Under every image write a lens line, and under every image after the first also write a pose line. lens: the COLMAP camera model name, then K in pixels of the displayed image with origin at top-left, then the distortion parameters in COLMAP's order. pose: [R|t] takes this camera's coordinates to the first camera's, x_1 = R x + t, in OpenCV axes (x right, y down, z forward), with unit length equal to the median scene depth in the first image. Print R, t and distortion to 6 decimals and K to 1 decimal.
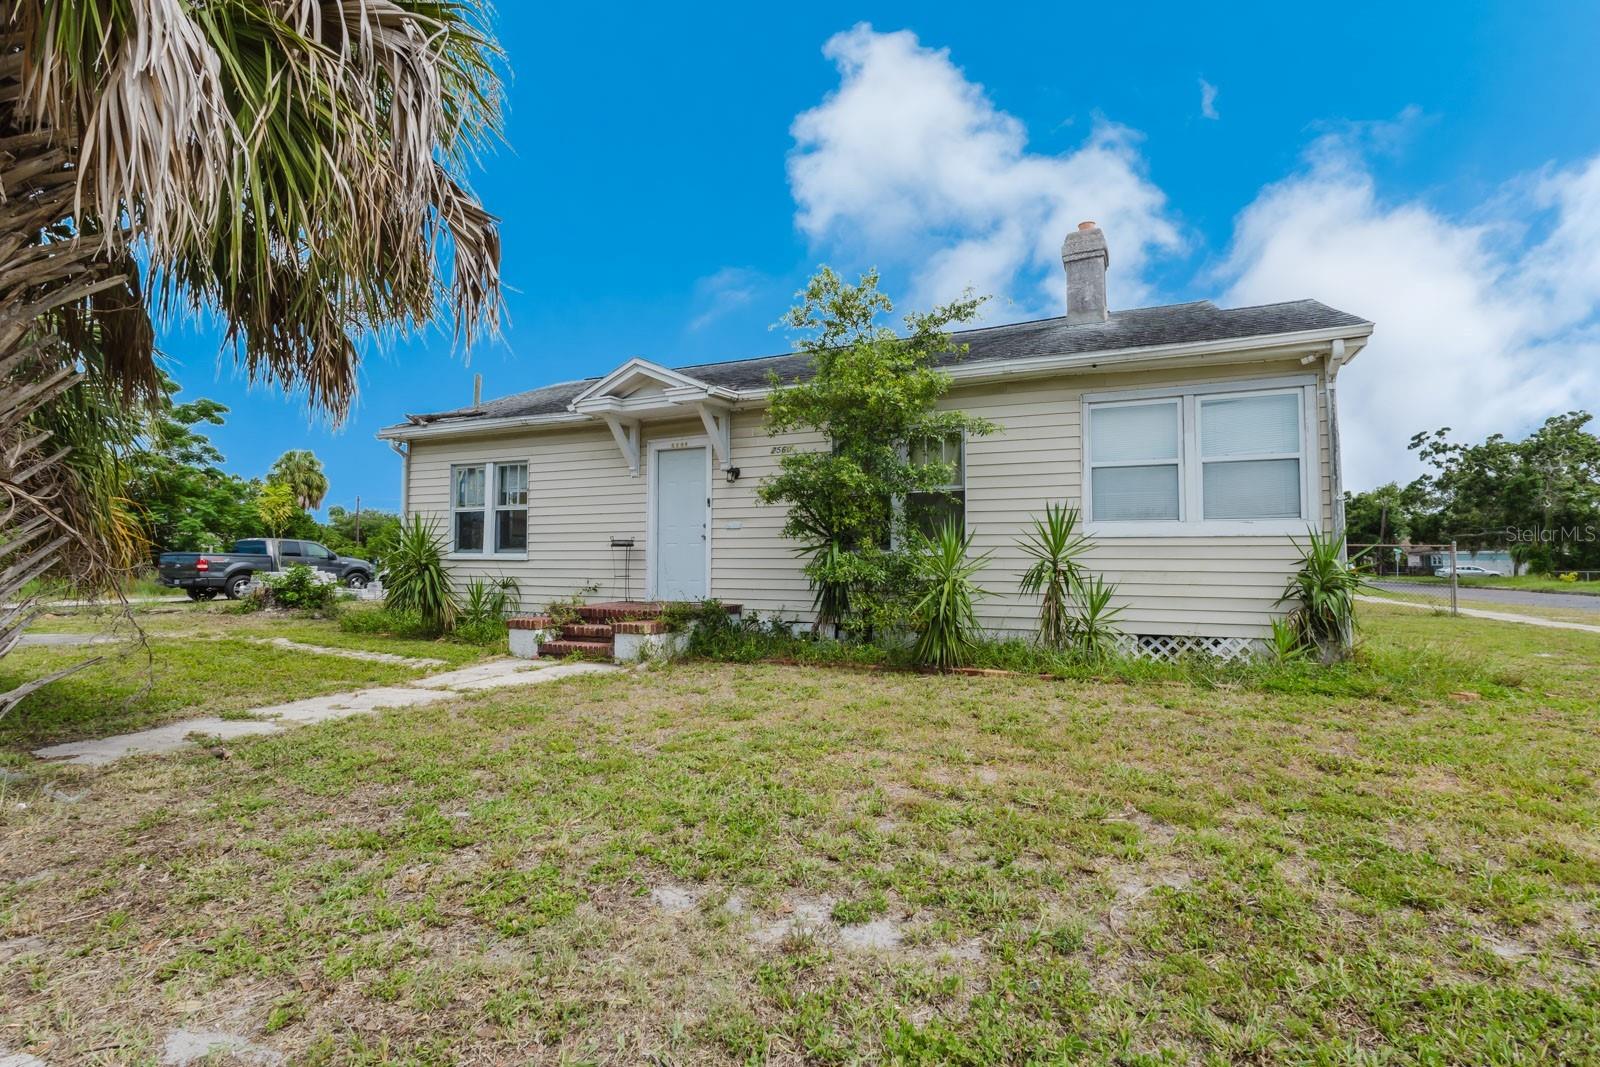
lens RADIAL K [[738.7, 0, 806.4], [0, 738.7, 531.5], [0, 0, 1]] dist [0.001948, 0.000437]
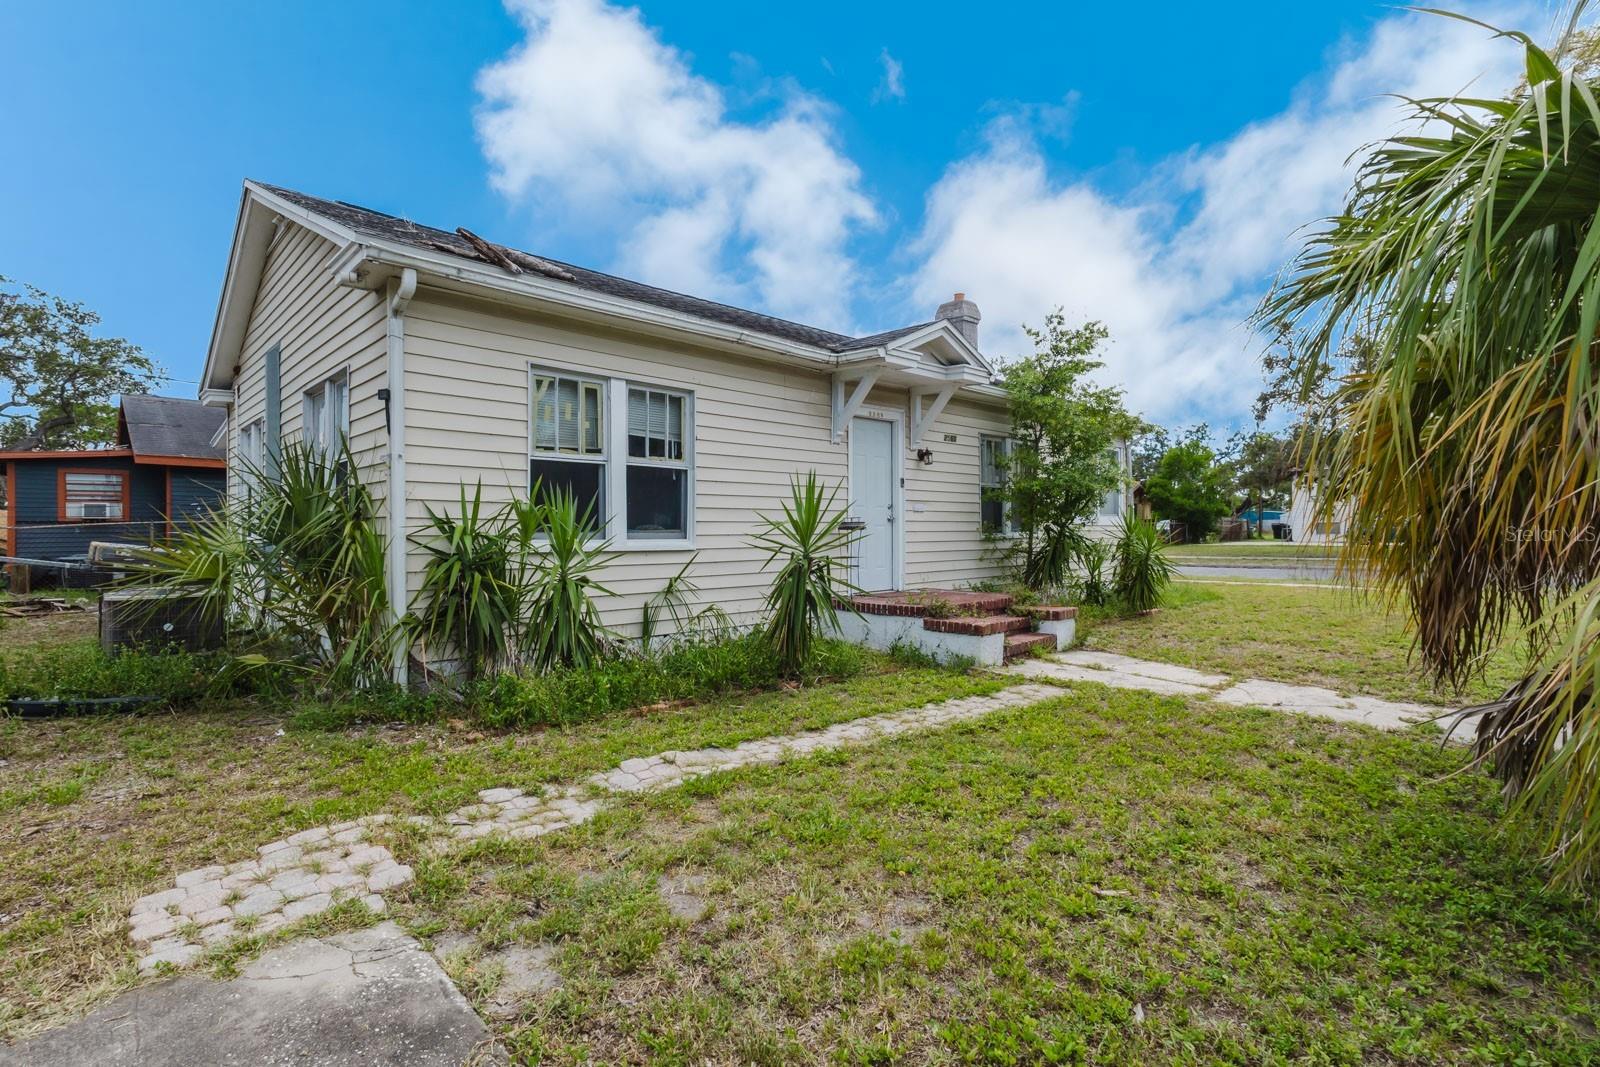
lens RADIAL K [[753.2, 0, 798.3], [0, 753.2, 533.1], [0, 0, 1]] dist [0.004659, -0.000077]
pose [[0.361665, -0.006070, 0.932289, -0.893917], [-0.042334, 0.998840, 0.022927, 0.005584], [-0.931347, -0.047760, 0.360988, 0.637001]]
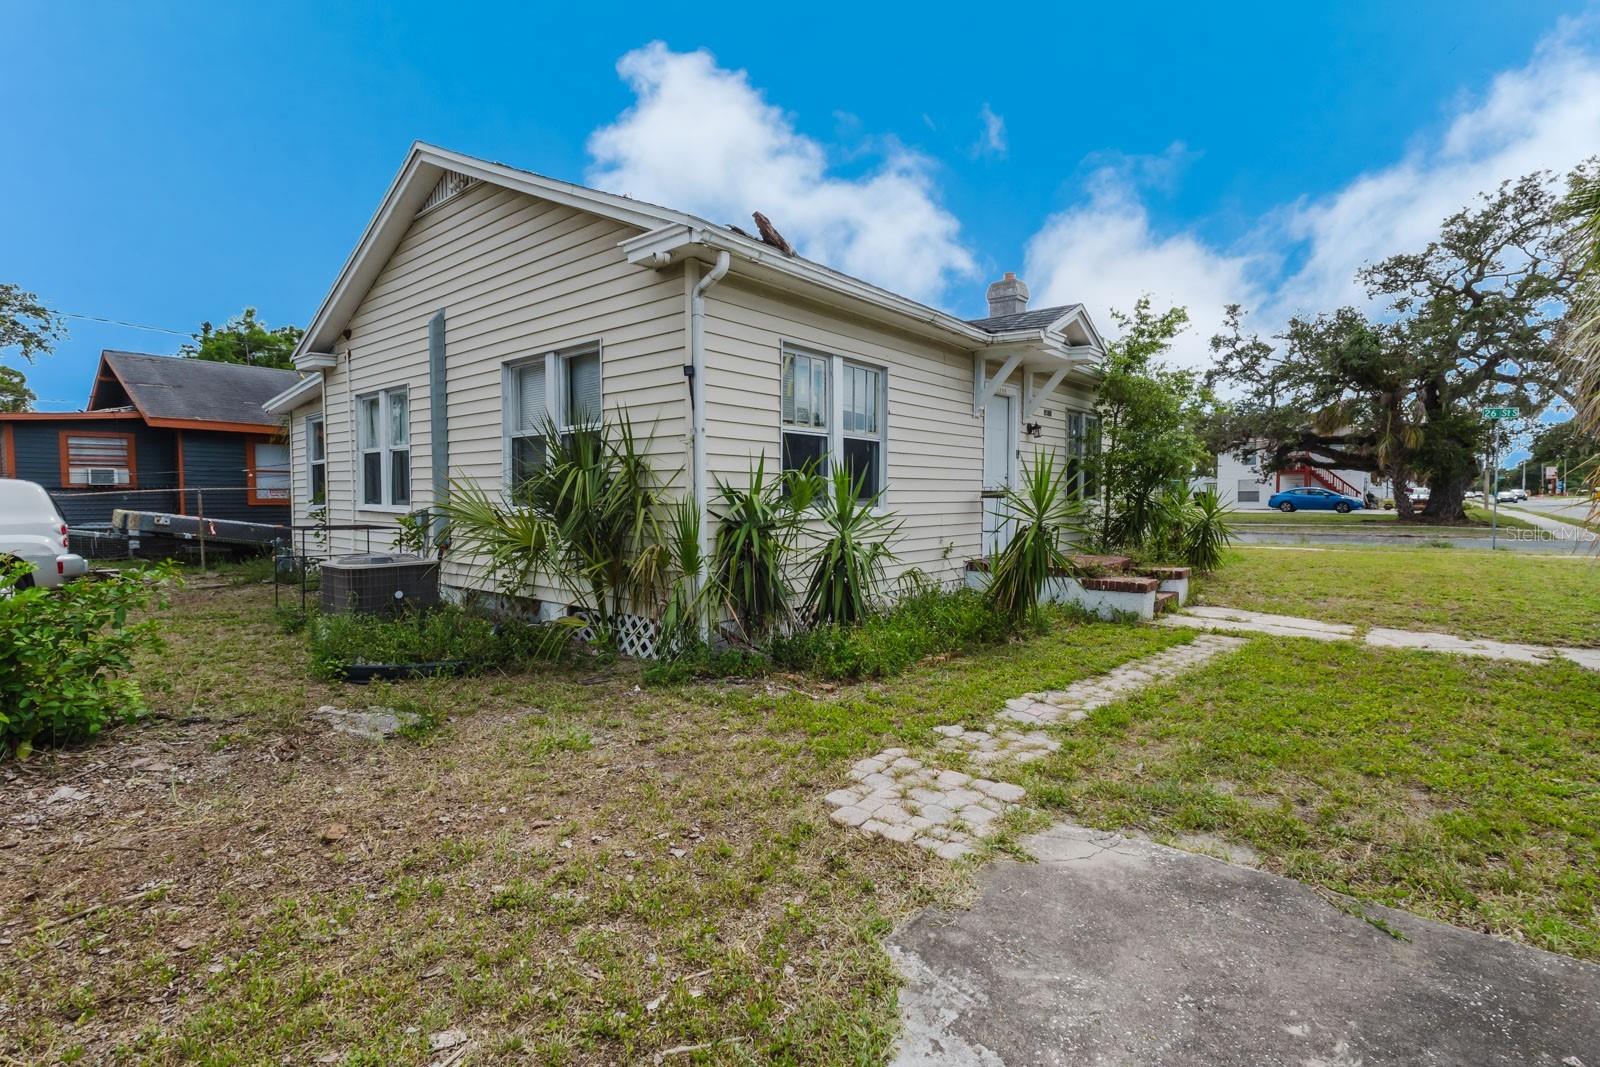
lens RADIAL K [[747.5, 0, 800.0], [0, 747.5, 533.5], [0, 0, 1]] dist [0.004692, 0.000644]
pose [[0.260032, -0.049688, 0.964321, -1.004844], [-0.044597, 0.996991, 0.063397, 0.013051], [-0.964570, -0.059491, 0.257034, 0.841203]]
